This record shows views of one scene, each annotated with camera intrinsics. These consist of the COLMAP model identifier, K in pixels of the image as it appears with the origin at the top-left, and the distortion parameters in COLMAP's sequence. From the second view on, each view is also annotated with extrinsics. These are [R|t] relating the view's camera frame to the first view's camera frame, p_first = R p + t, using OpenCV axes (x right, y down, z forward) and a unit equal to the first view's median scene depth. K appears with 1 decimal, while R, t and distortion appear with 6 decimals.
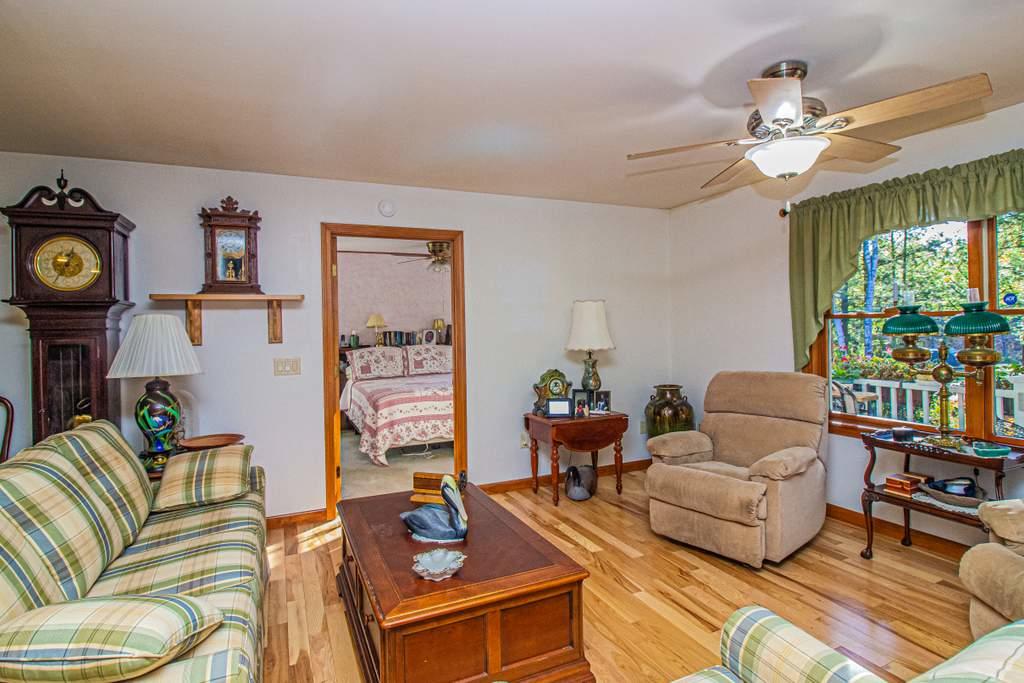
lens RADIAL K [[477.9, 0, 511.9], [0, 477.9, 335.4], [0, 0, 1]] dist [0.000079, 0.000002]
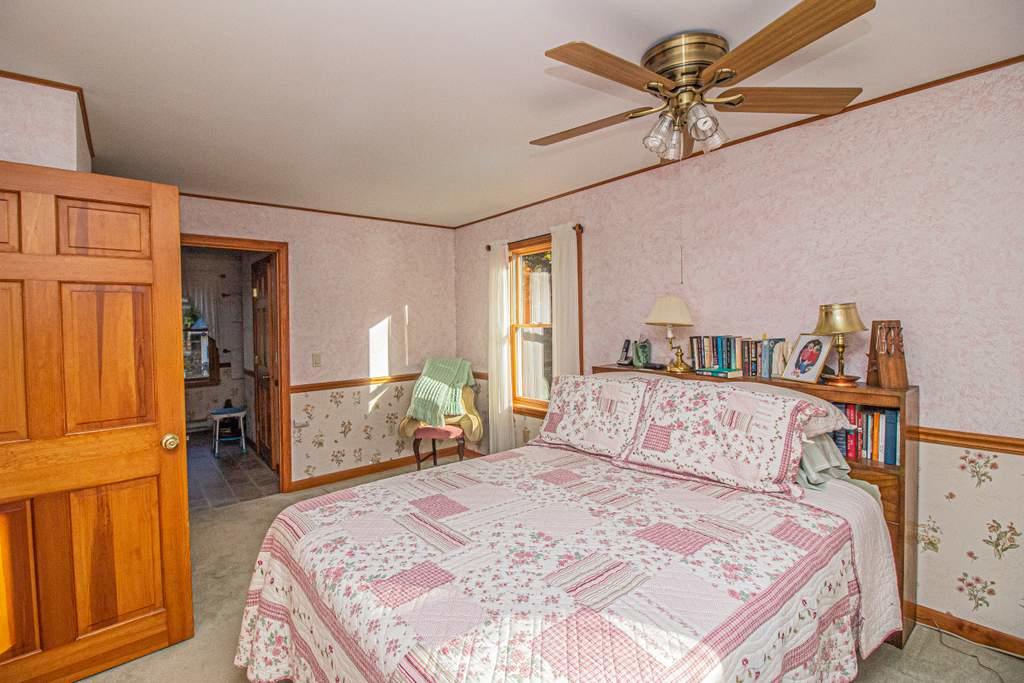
lens RADIAL K [[477.9, 0, 511.5], [0, 477.9, 339.8], [0, 0, 1]] dist [0.000079, 0.000002]
pose [[0.219300, 0.048089, -0.974472, 0.111352], [0.002480, 0.998754, 0.049845, -0.026515], [0.975654, -0.013348, 0.218908, 0.751074]]
